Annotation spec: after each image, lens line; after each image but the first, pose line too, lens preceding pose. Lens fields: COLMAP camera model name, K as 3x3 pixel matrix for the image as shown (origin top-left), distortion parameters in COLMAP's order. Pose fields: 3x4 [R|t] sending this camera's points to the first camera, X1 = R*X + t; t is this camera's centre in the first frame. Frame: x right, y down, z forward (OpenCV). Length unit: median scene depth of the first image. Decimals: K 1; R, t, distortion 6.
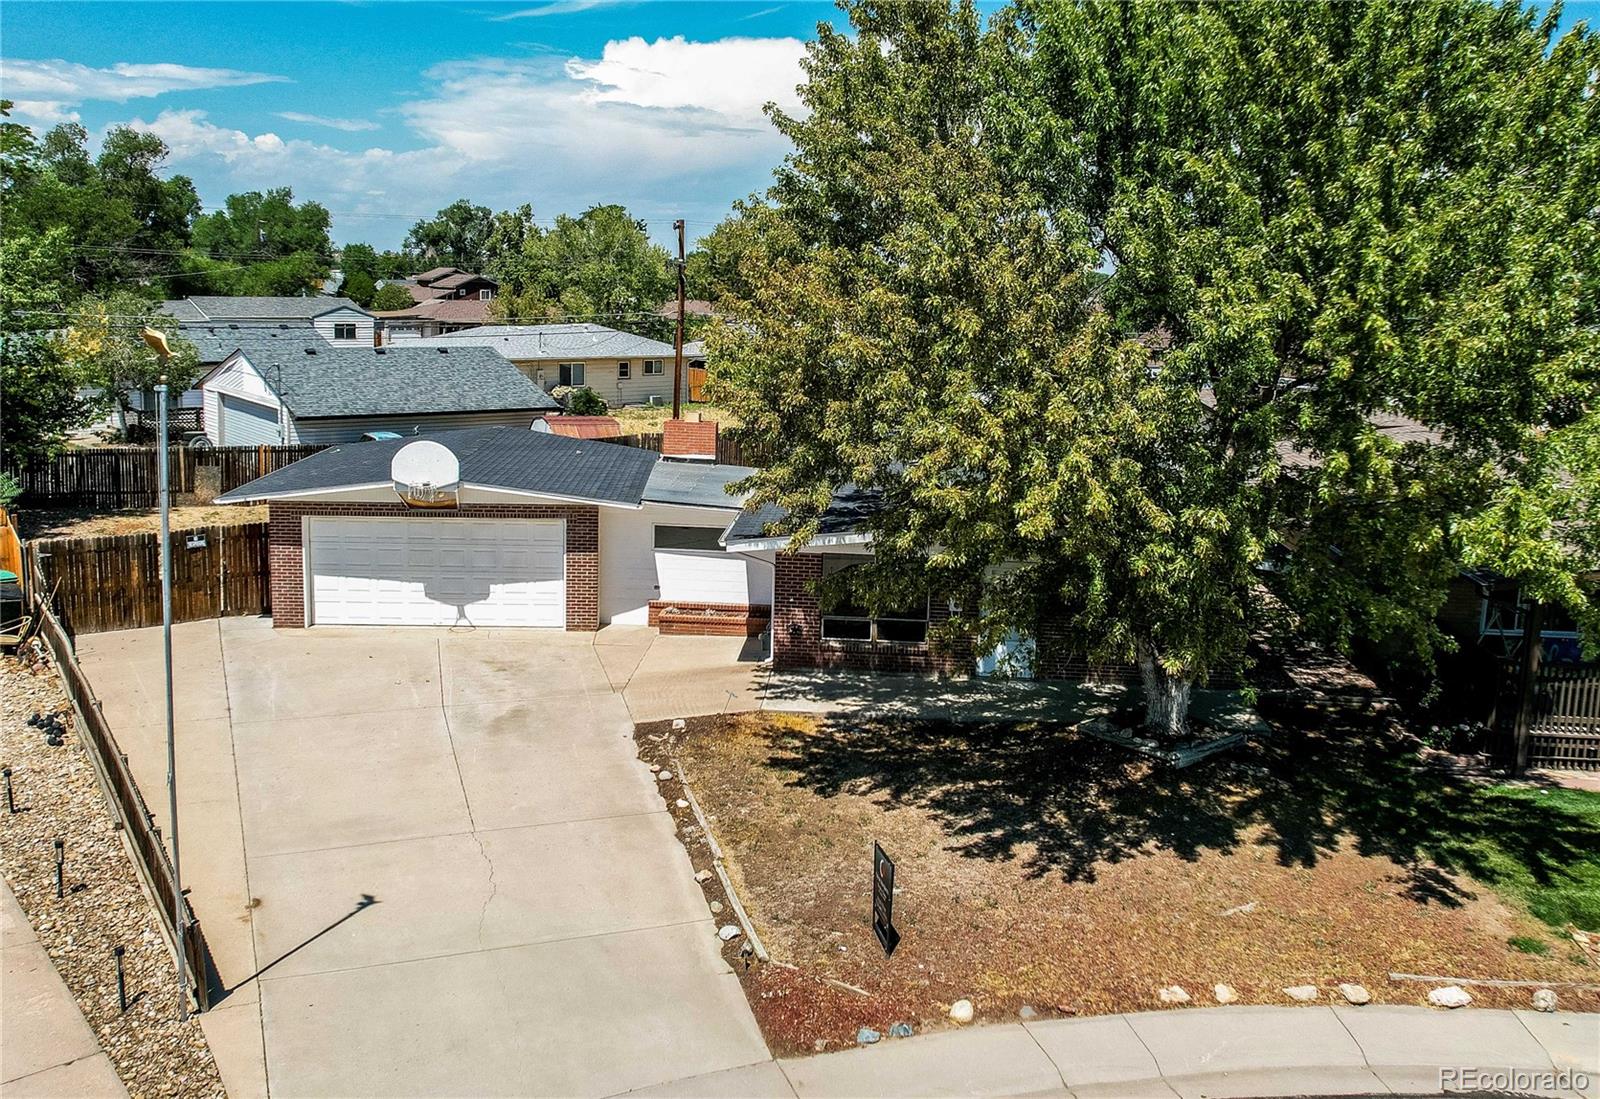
lens RADIAL K [[1375.1, 0, 795.8], [0, 1375.1, 545.5], [0, 0, 1]] dist [-0.034991, 0.000847]
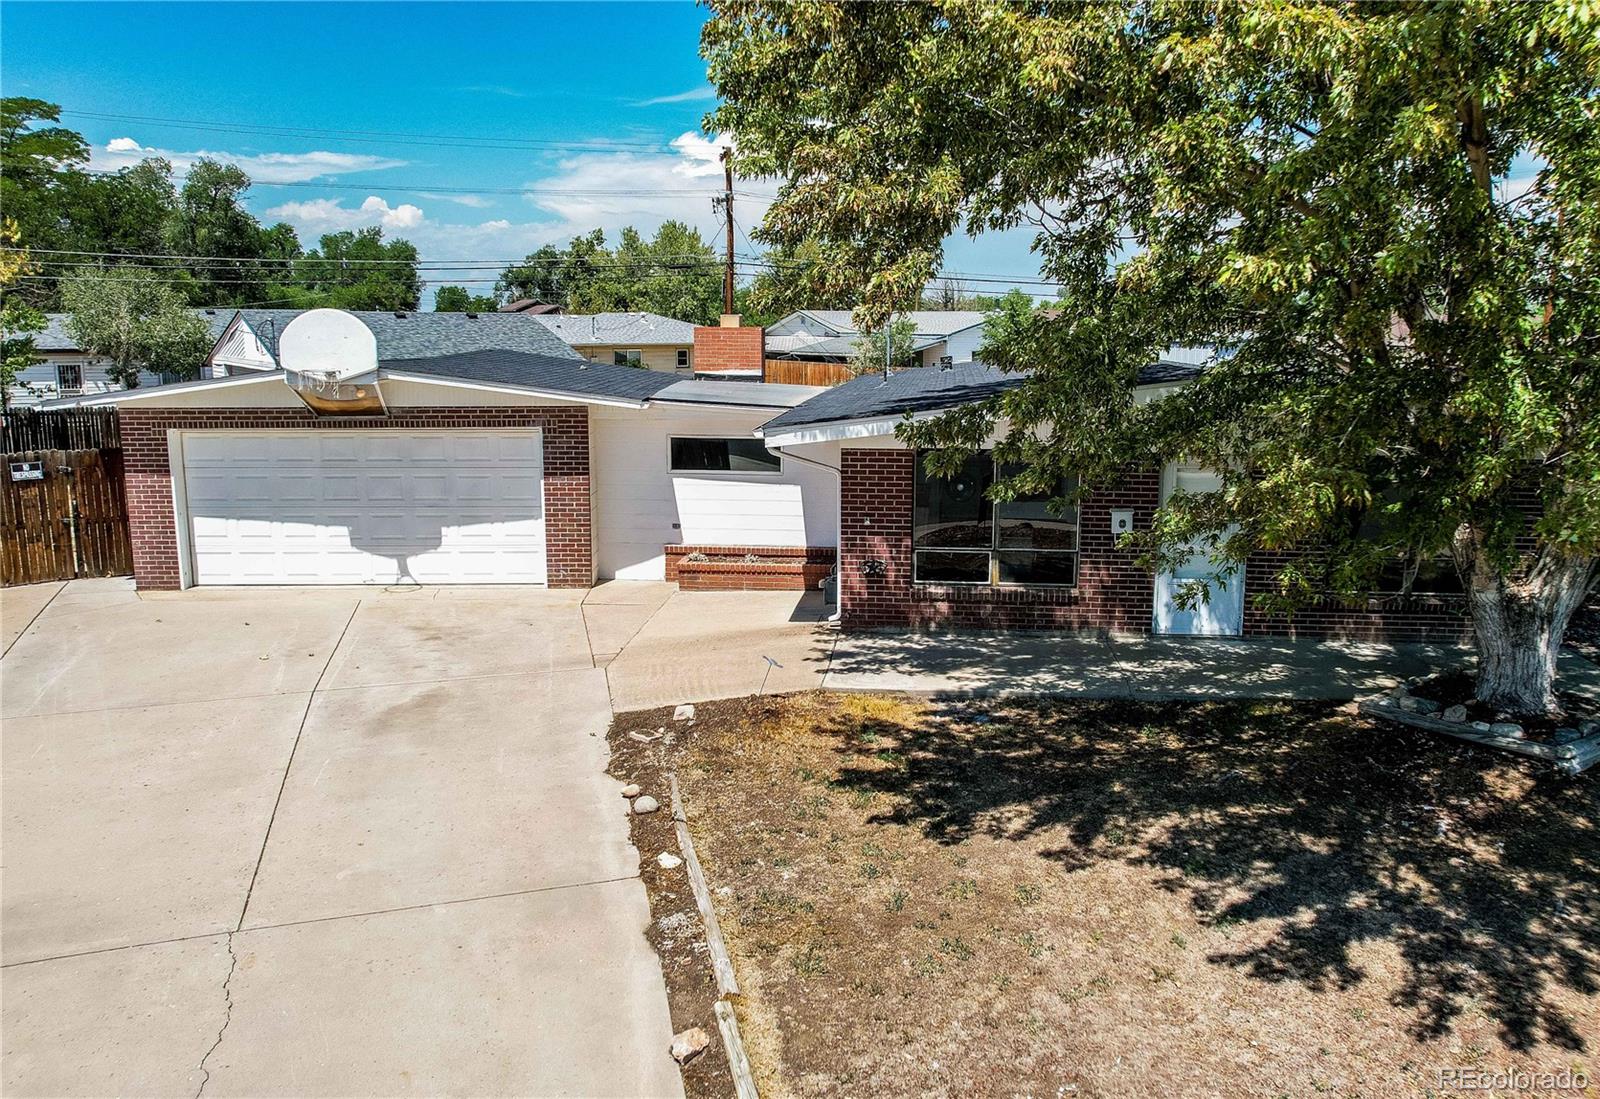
lens RADIAL K [[1247.4, 0, 820.3], [0, 1247.4, 559.3], [0, 0, 1]] dist [-0.054923, 0.052202]
pose [[0.999142, -0.020010, -0.036262, -0.006519], [0.019750, 0.999777, -0.007521, 0.076064], [0.036404, 0.006799, 0.999314, 0.514653]]
